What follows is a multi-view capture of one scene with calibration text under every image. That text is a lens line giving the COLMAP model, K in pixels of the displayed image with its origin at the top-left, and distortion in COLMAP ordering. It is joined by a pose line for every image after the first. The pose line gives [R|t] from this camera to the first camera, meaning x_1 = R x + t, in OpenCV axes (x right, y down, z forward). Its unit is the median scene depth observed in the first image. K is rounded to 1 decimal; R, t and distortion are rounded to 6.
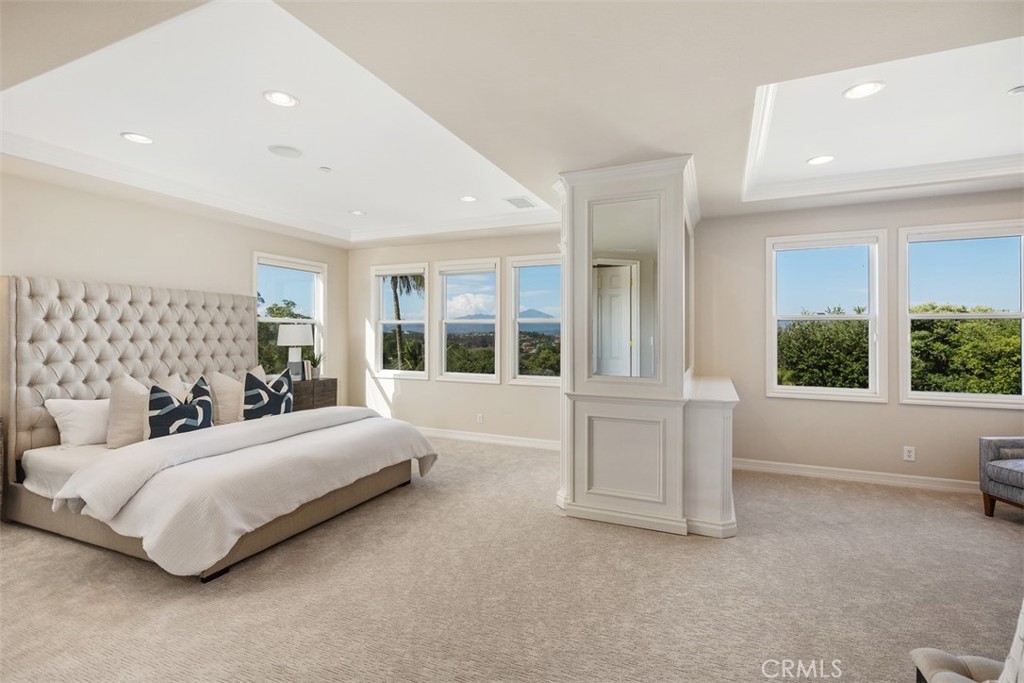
lens RADIAL K [[463.3, 0, 510.9], [0, 463.3, 336.6], [0, 0, 1]] dist [-0.000954, 0.001705]
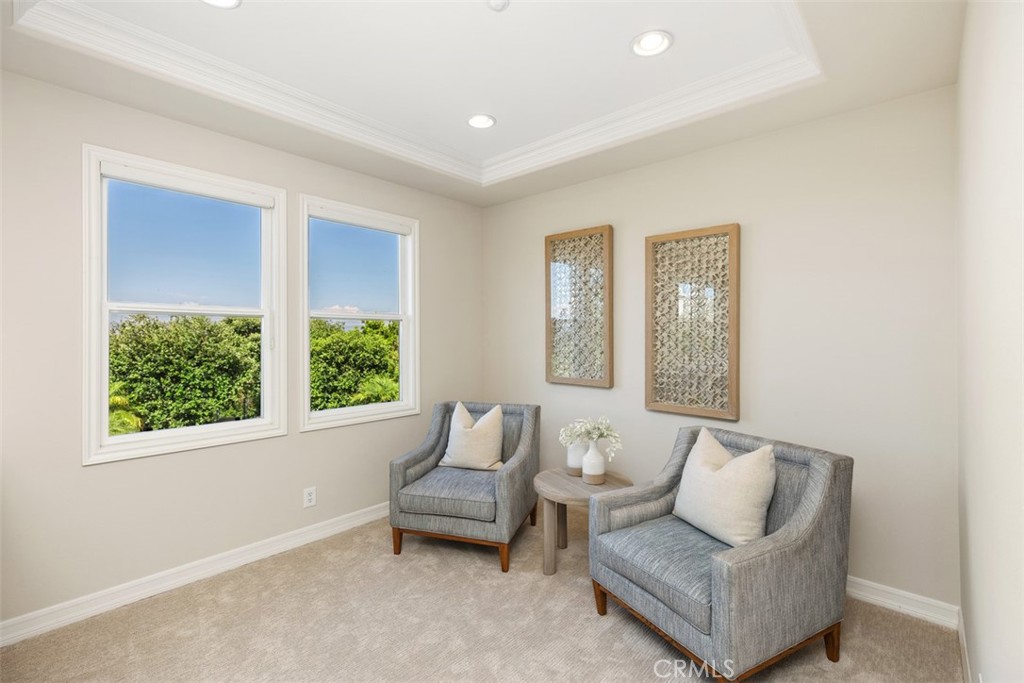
lens RADIAL K [[463.3, 0, 508.0], [0, 463.3, 332.3], [0, 0, 1]] dist [-0.000954, 0.001705]
pose [[0.319605, 0.006480, 0.947529, 0.059268], [0.007594, 0.999927, -0.009400, -0.000832], [-0.947520, 0.010200, 0.319533, 0.107030]]
